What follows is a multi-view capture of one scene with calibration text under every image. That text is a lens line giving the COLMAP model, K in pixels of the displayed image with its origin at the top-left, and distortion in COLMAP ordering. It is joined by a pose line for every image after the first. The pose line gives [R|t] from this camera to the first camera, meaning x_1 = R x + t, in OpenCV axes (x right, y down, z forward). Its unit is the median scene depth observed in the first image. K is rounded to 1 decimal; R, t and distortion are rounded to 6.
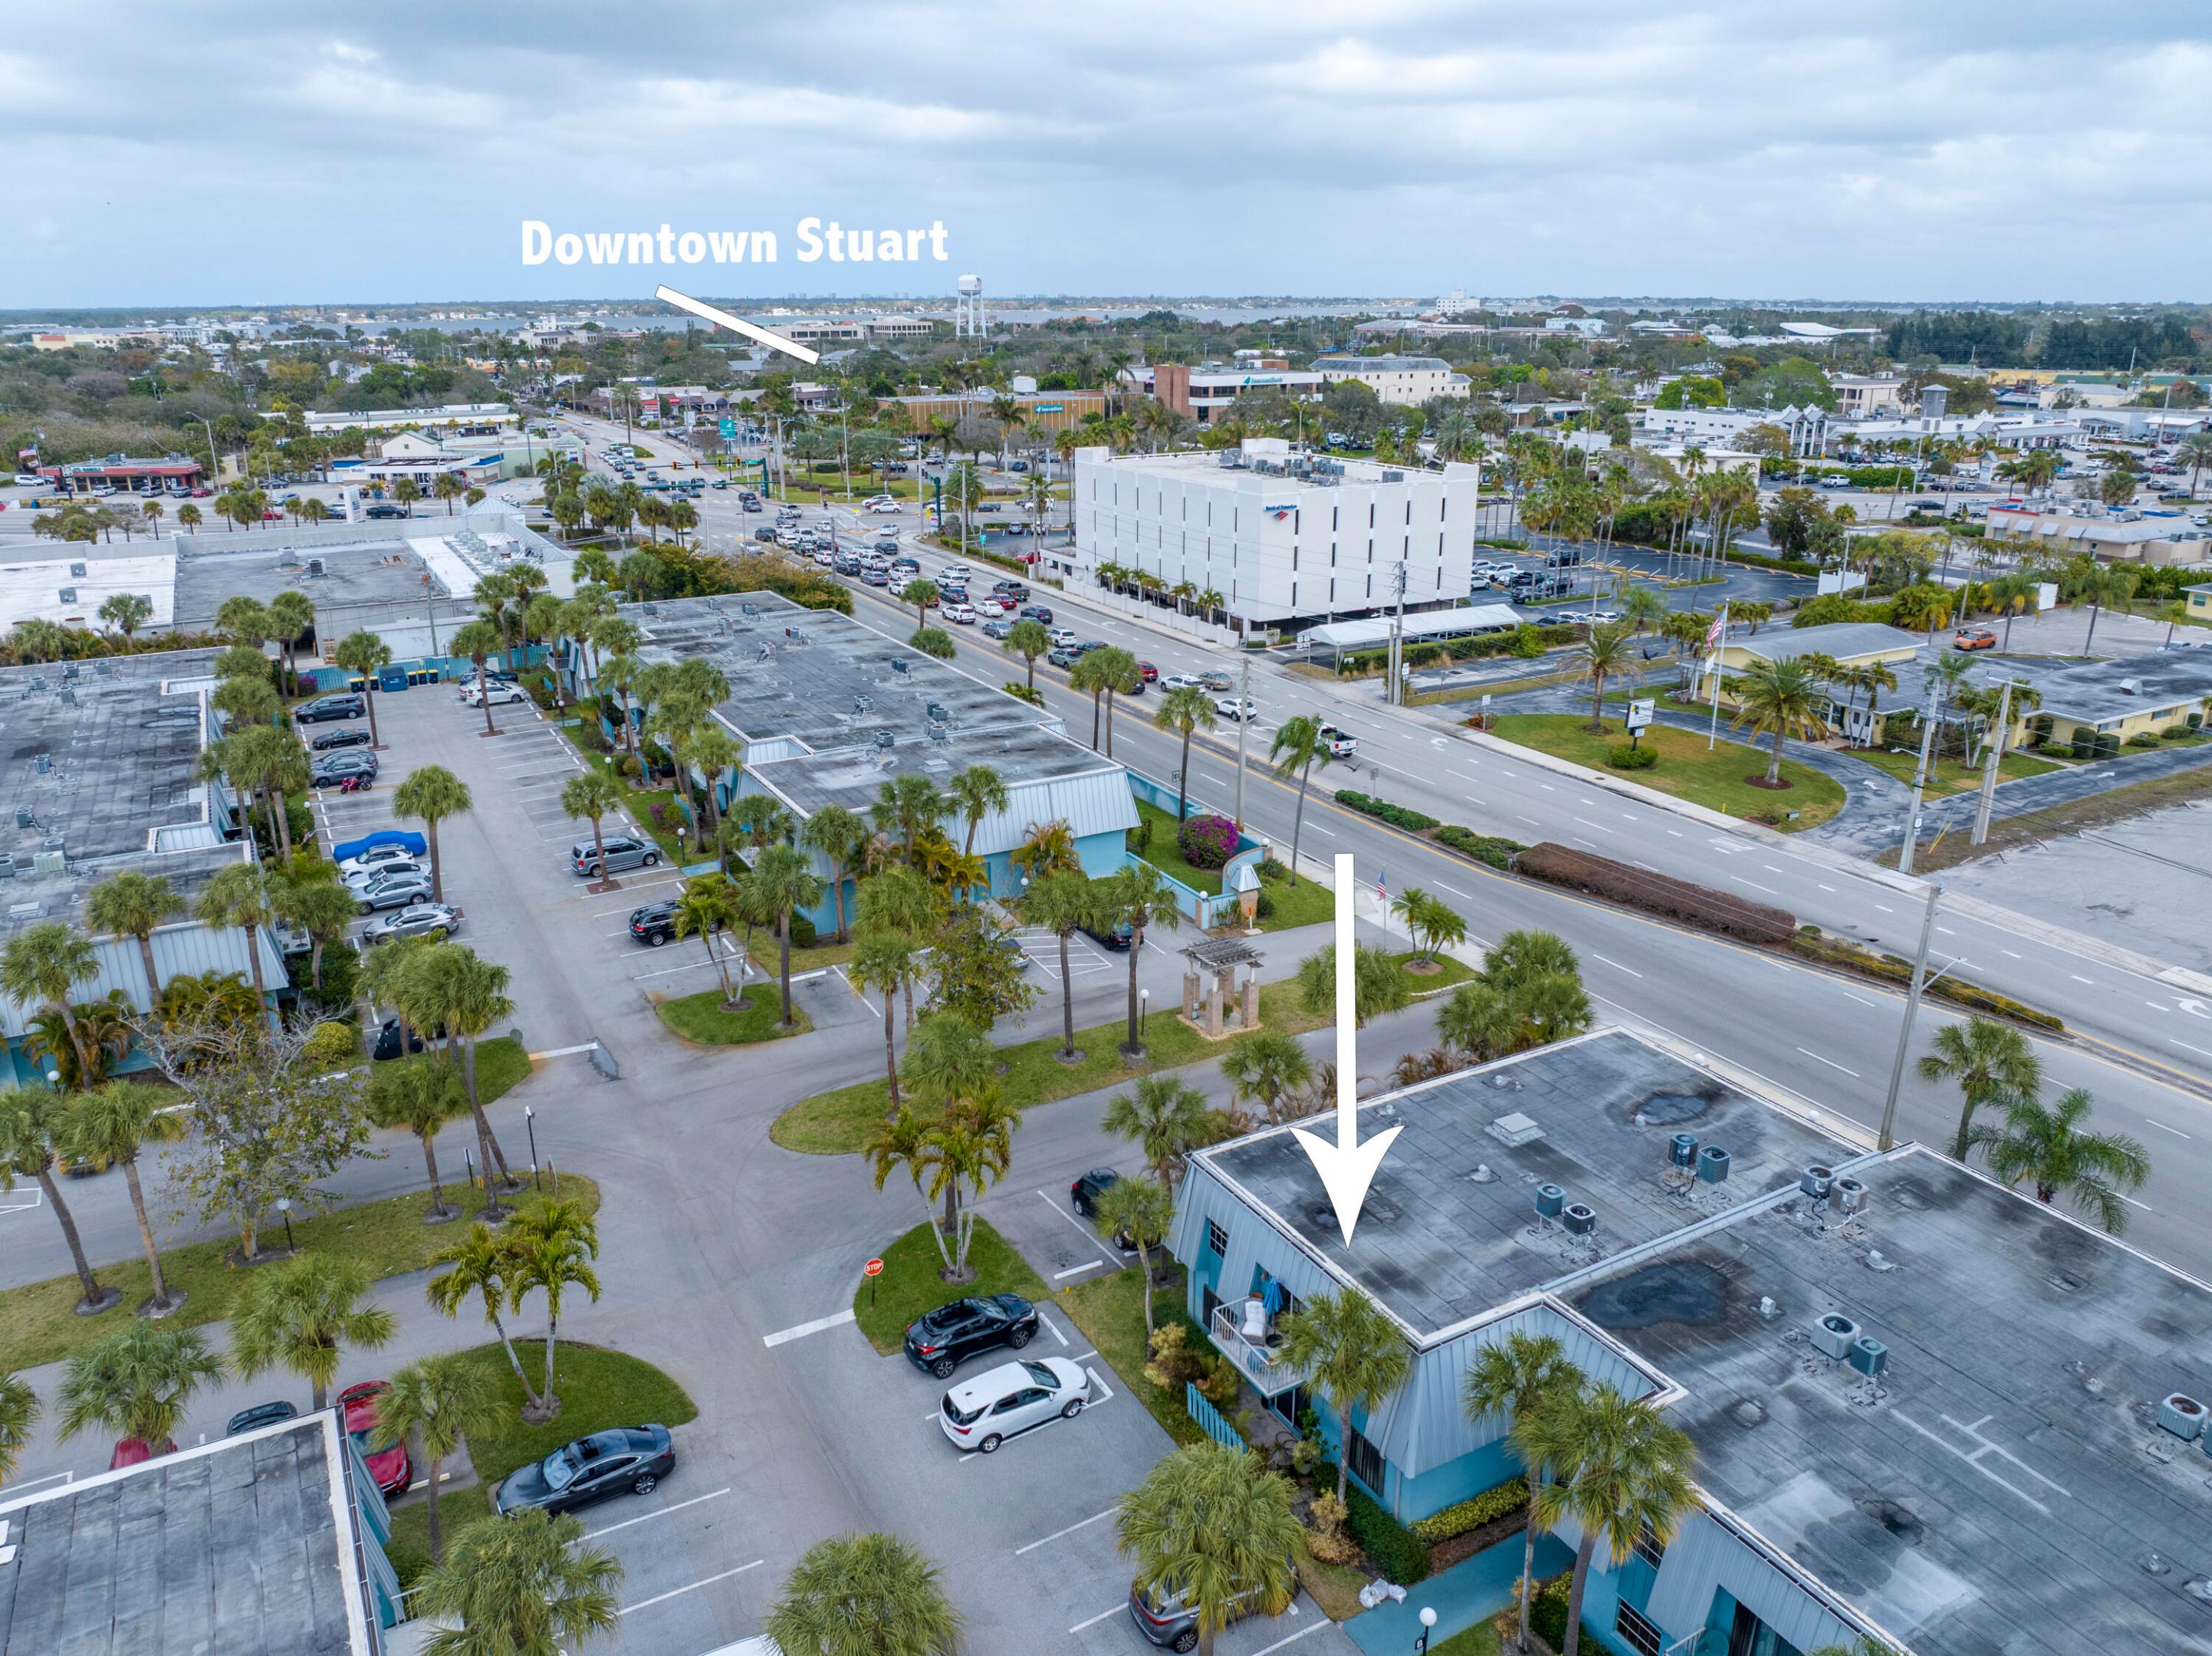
lens RADIAL K [[1570.8, 0, 1106.0], [0, 1570.8, 828.0], [0, 0, 1]] dist [-0.030770, -0.014020]
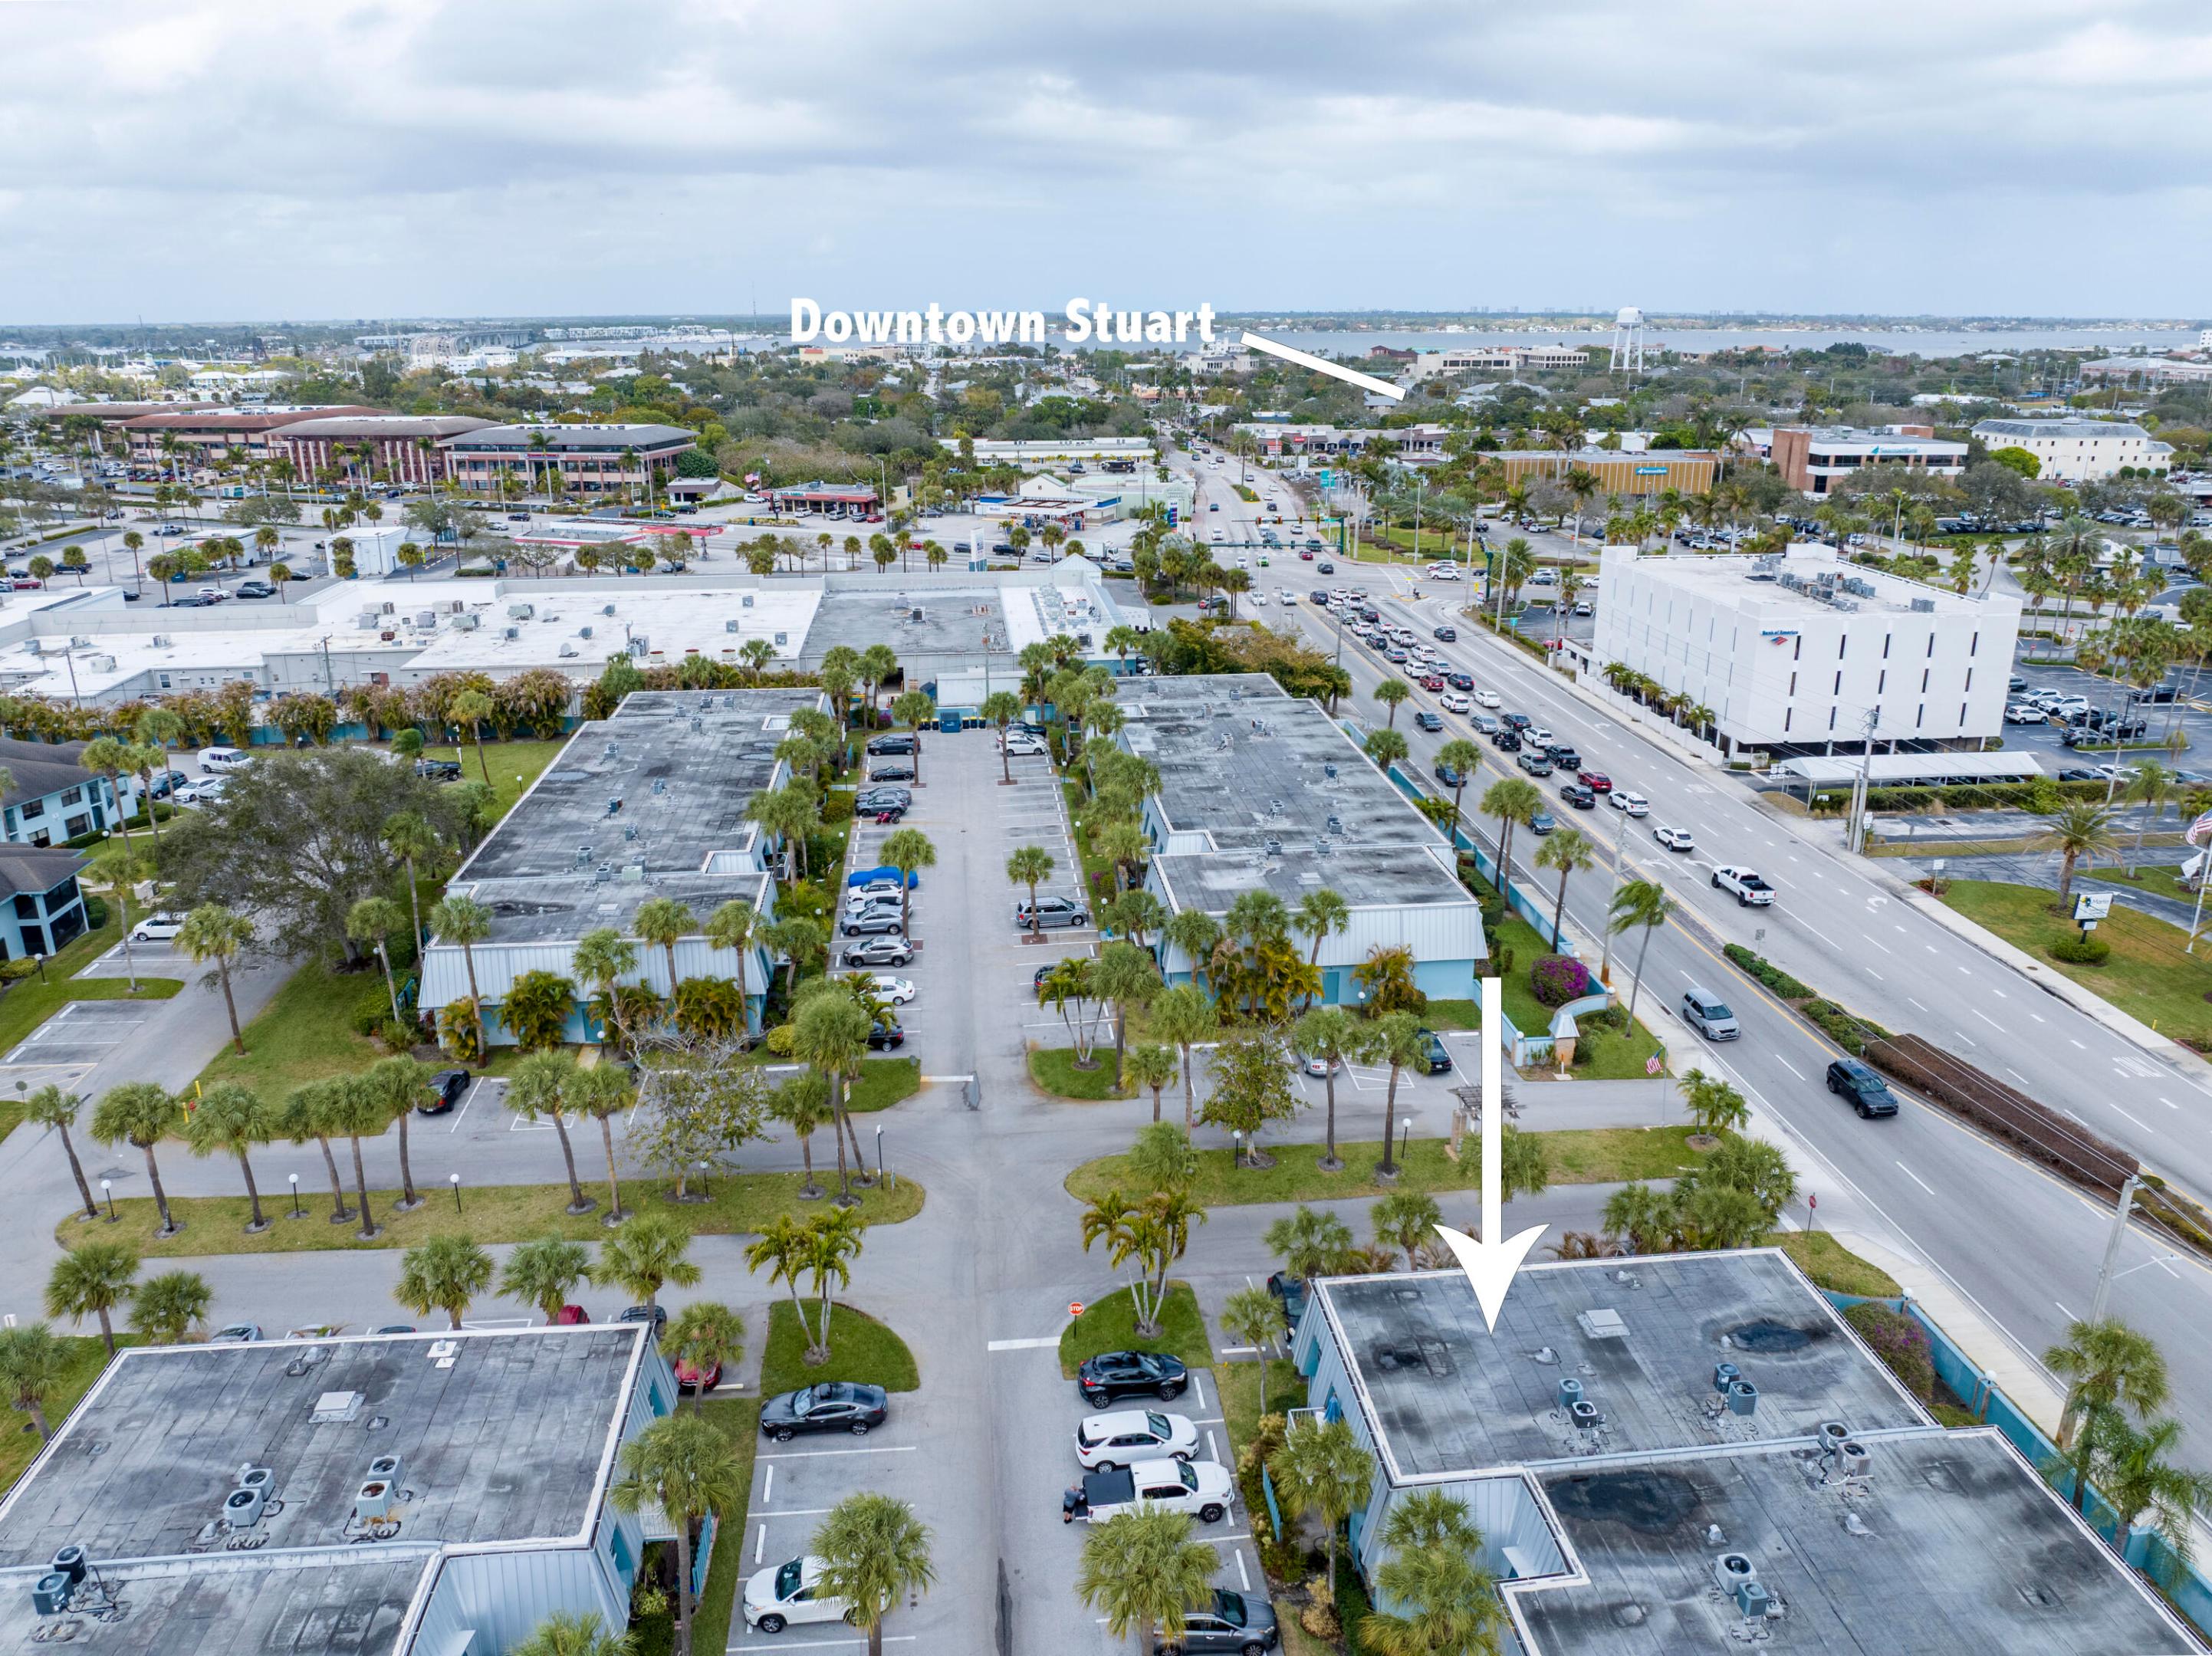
lens RADIAL K [[1570.8, 0, 1106.0], [0, 1570.8, 828.0], [0, 0, 1]] dist [-0.030770, -0.014020]
pose [[0.917625, 0.122969, -0.377946, 0.142284], [-0.125580, 0.991923, 0.017835, -0.061279], [0.377087, 0.031097, 0.925656, -0.082742]]
